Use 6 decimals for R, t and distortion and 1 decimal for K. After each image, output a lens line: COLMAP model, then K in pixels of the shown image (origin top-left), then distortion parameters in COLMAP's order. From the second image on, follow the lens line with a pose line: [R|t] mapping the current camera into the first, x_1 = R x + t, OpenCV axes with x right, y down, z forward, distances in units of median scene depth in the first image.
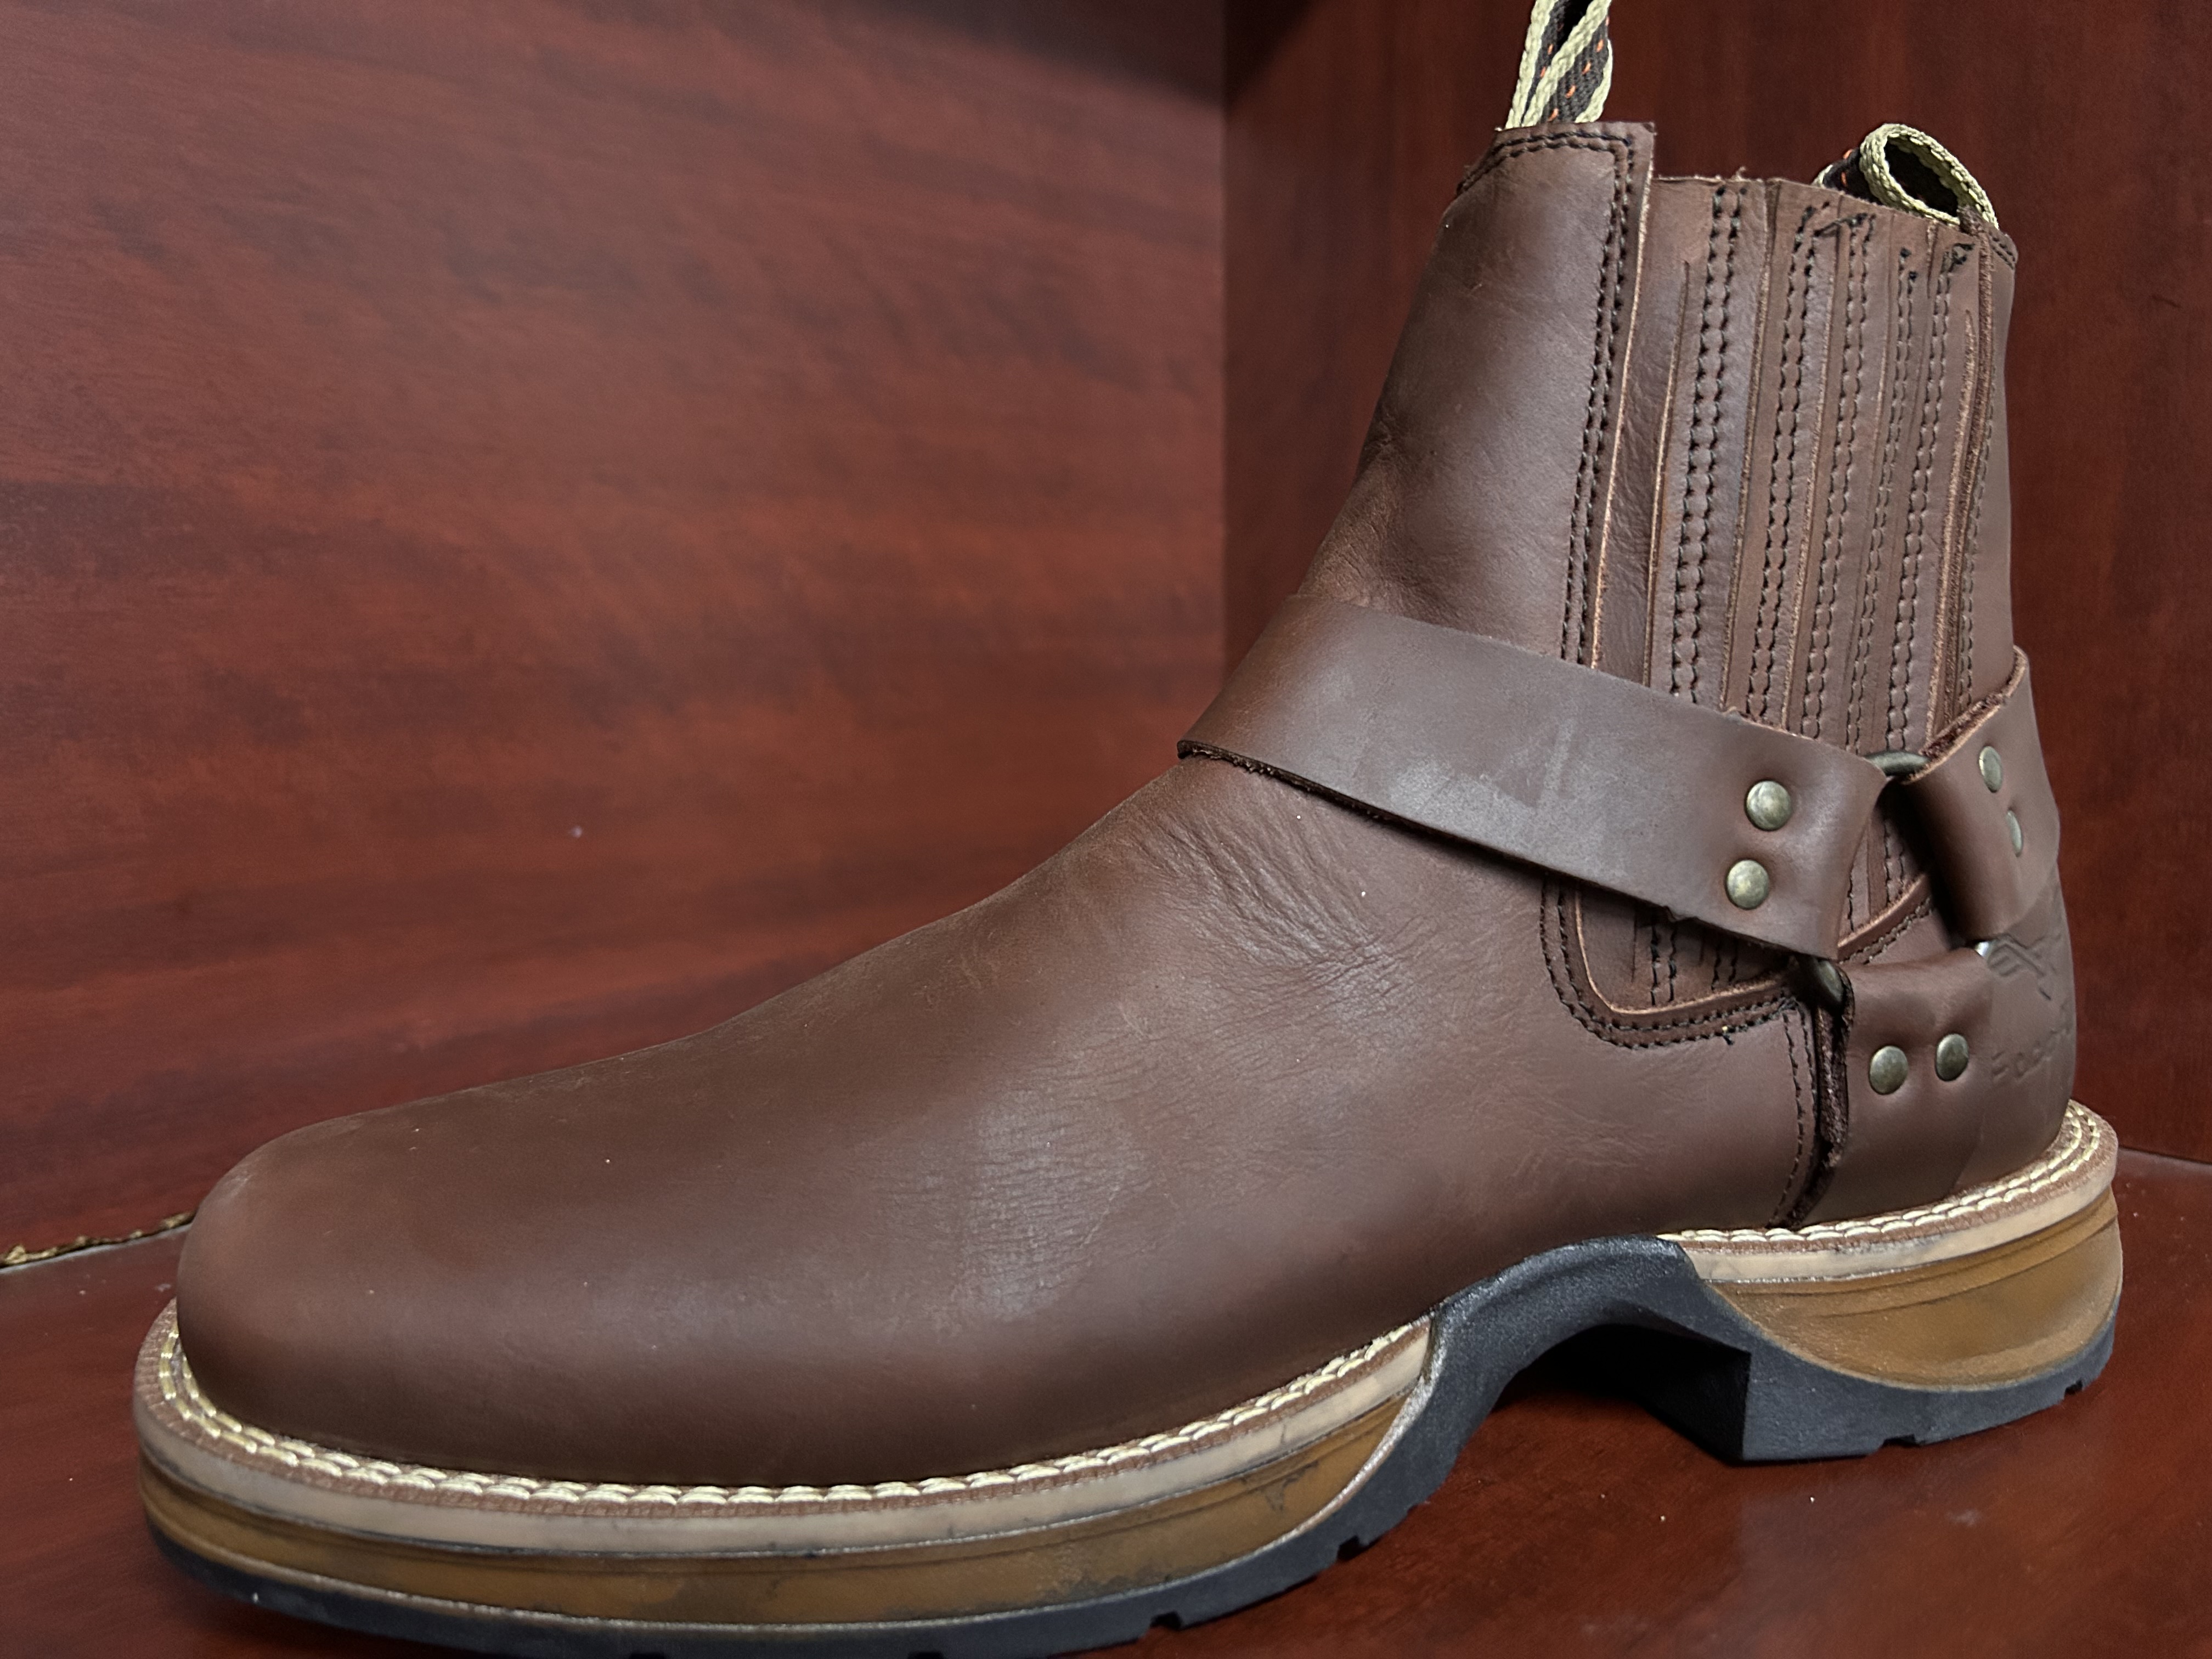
lens RADIAL K [[1747.6, 0, 1100.8], [0, 1747.6, 836.7], [0, 0, 1]] dist [0.024987, -0.057655]
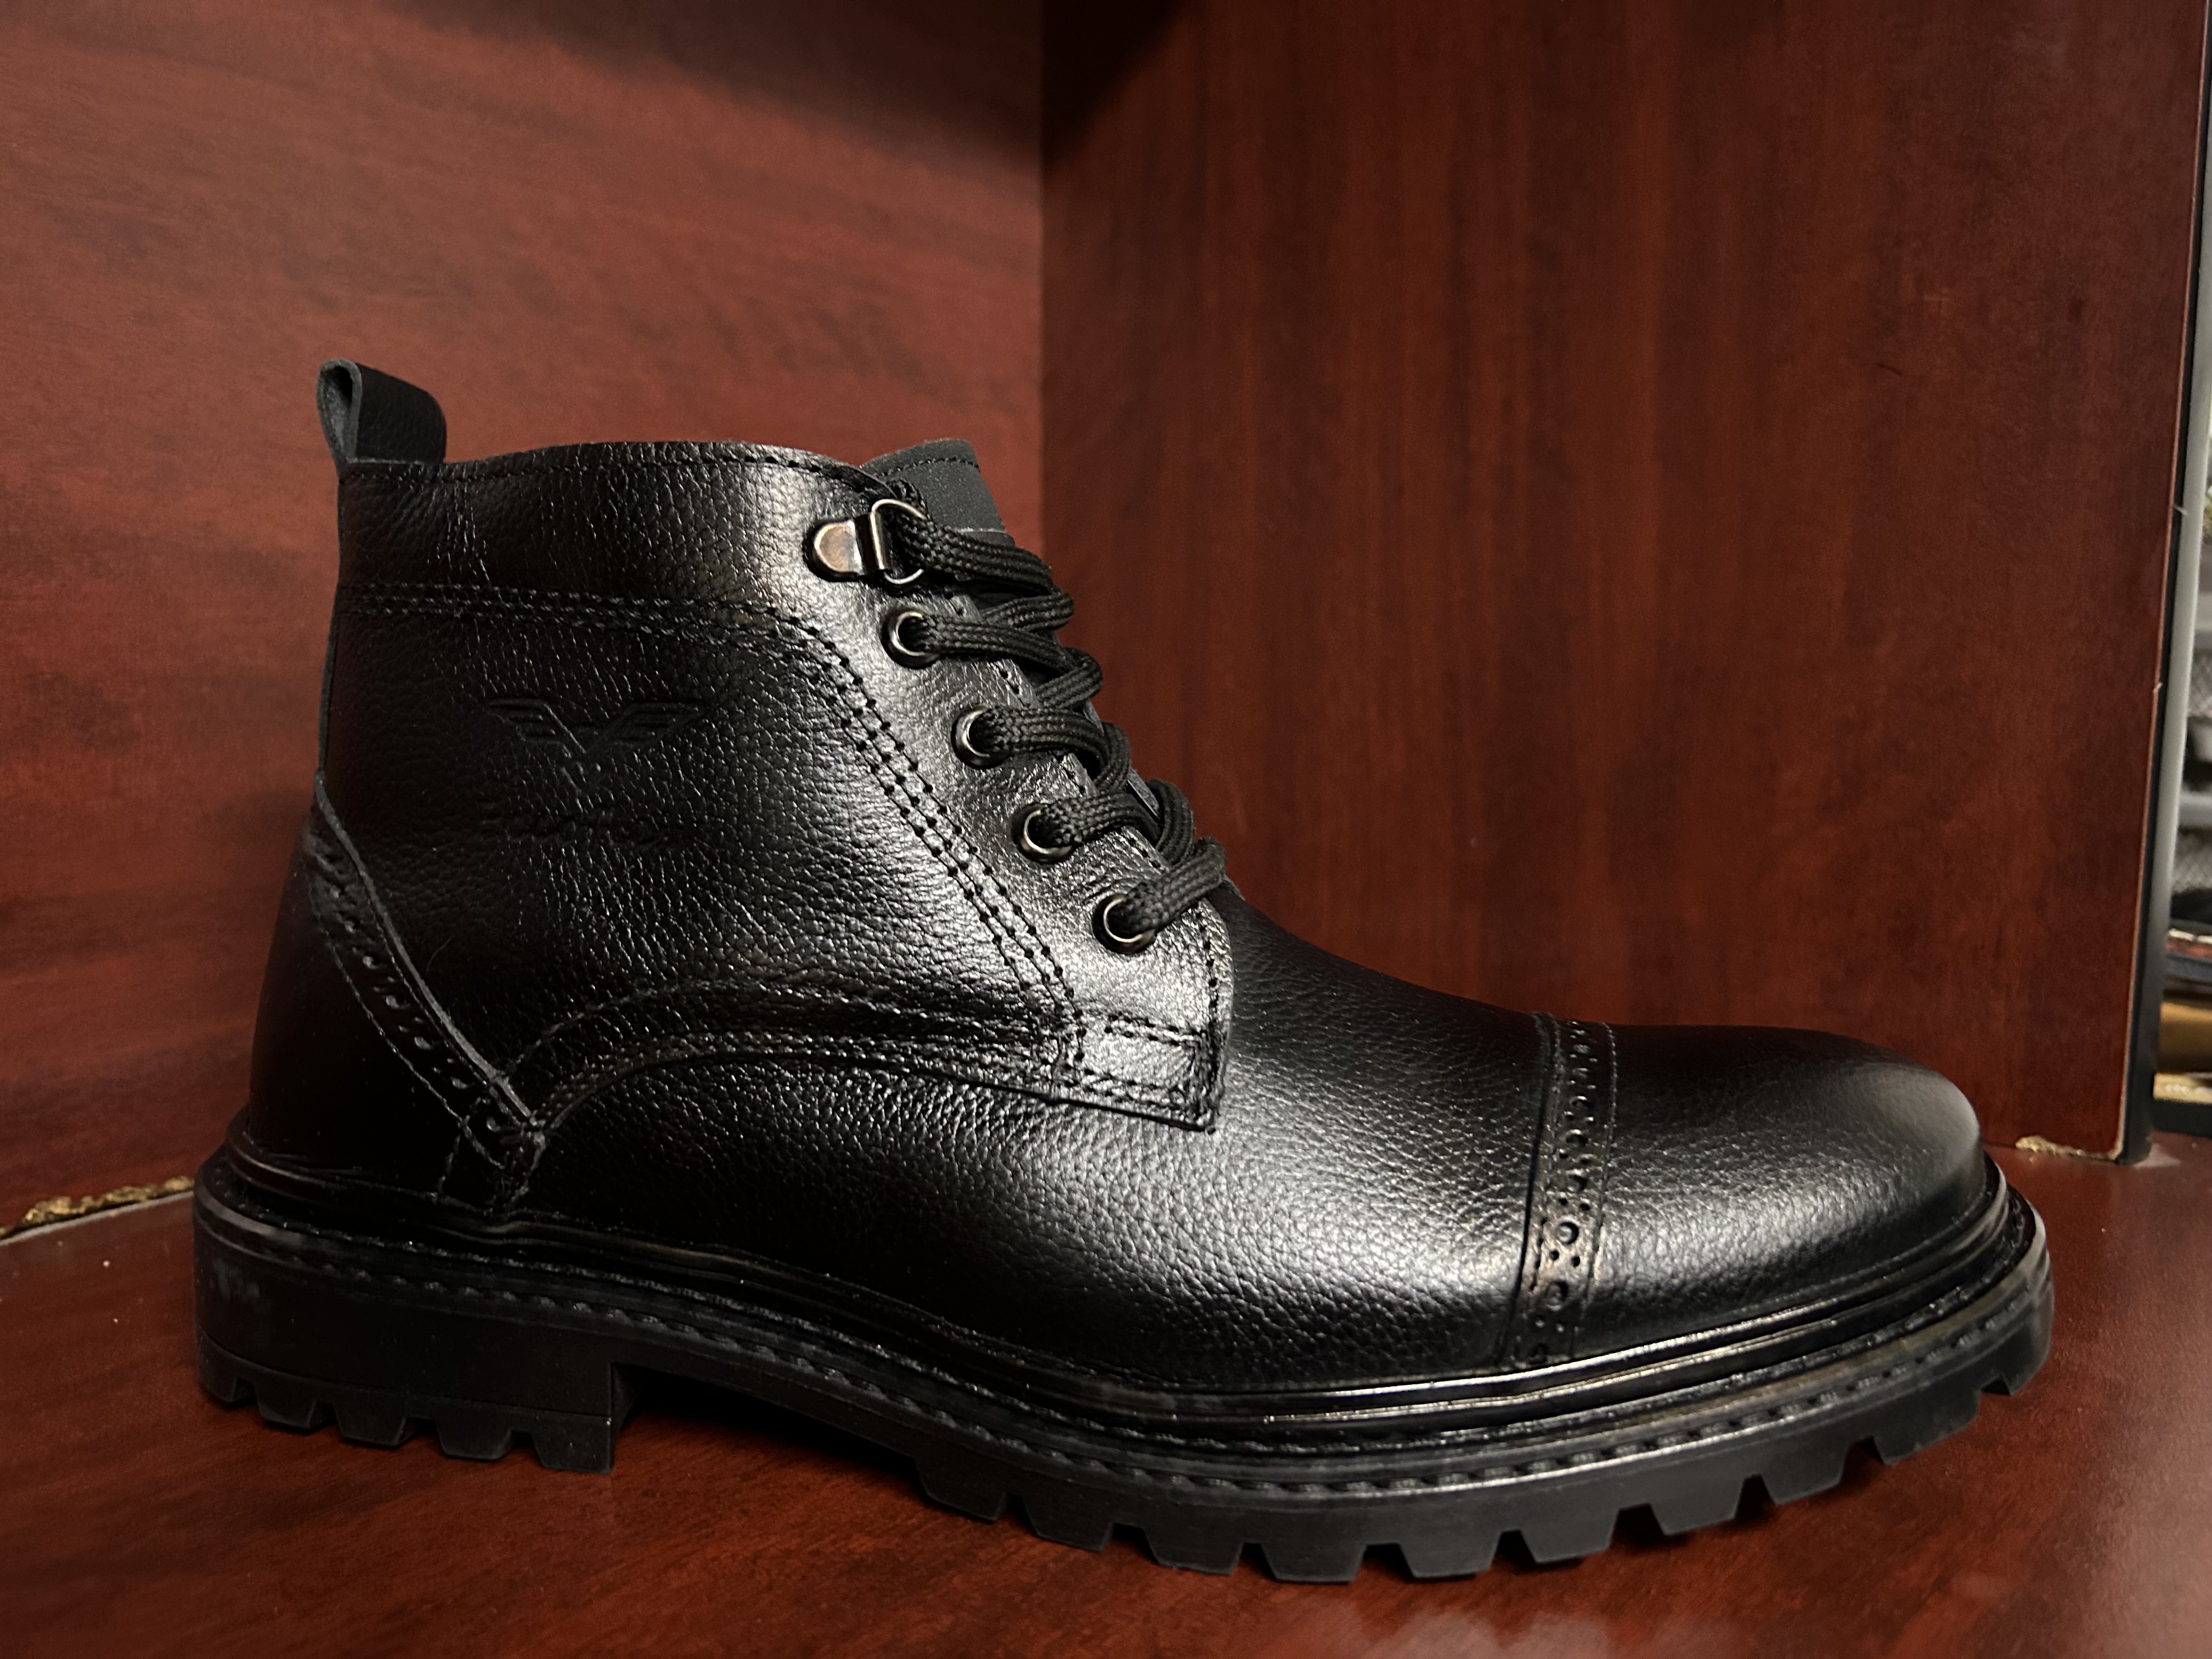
lens RADIAL K [[1747.6, 0, 1115.6], [0, 1747.6, 828.4], [0, 0, 1]] dist [0.024987, -0.057655]
pose [[0.990612, 0.001240, 0.136701, -0.041890], [-0.001097, 0.999999, -0.001119, -0.007602], [-0.136702, 0.000959, 0.990612, -0.054789]]
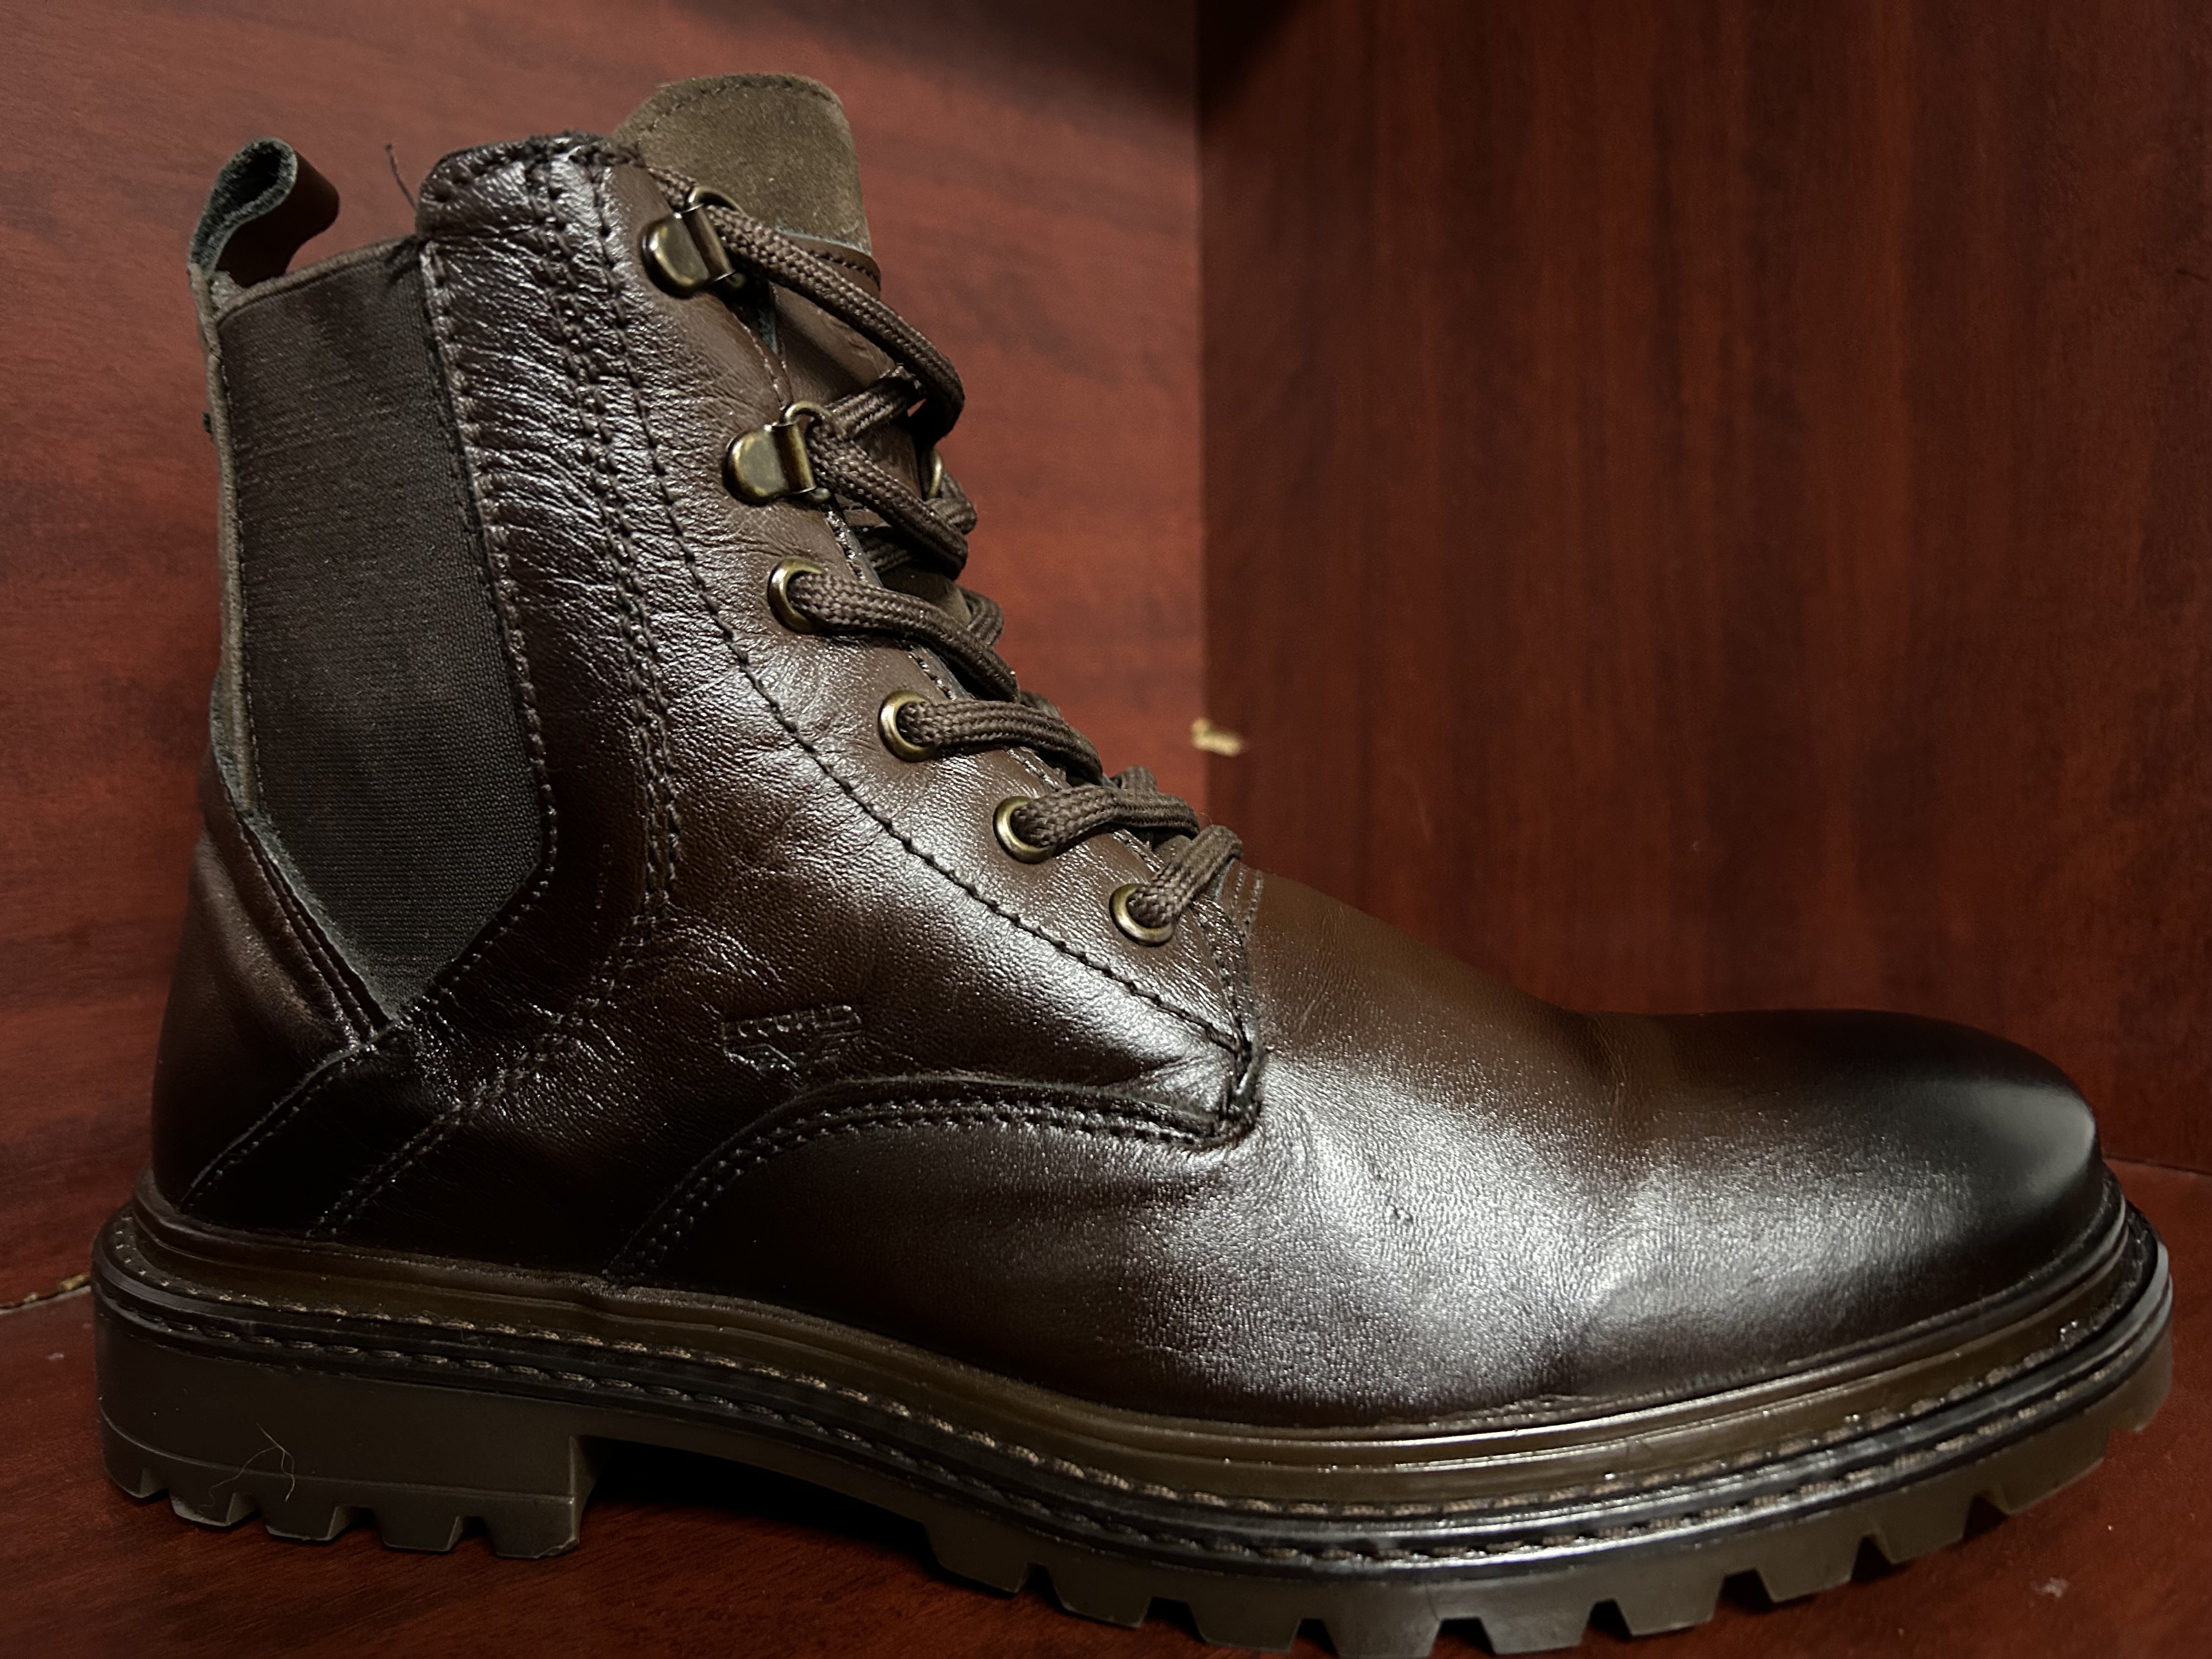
lens RADIAL K [[1747.6, 0, 1116.0], [0, 1747.6, 828.2], [0, 0, 1]] dist [0.024987, -0.057655]
pose [[0.999600, -0.011249, 0.025966, -0.005833], [0.011637, 0.999822, -0.014876, 0.002486], [-0.025794, 0.015172, 0.999552, 0.070073]]
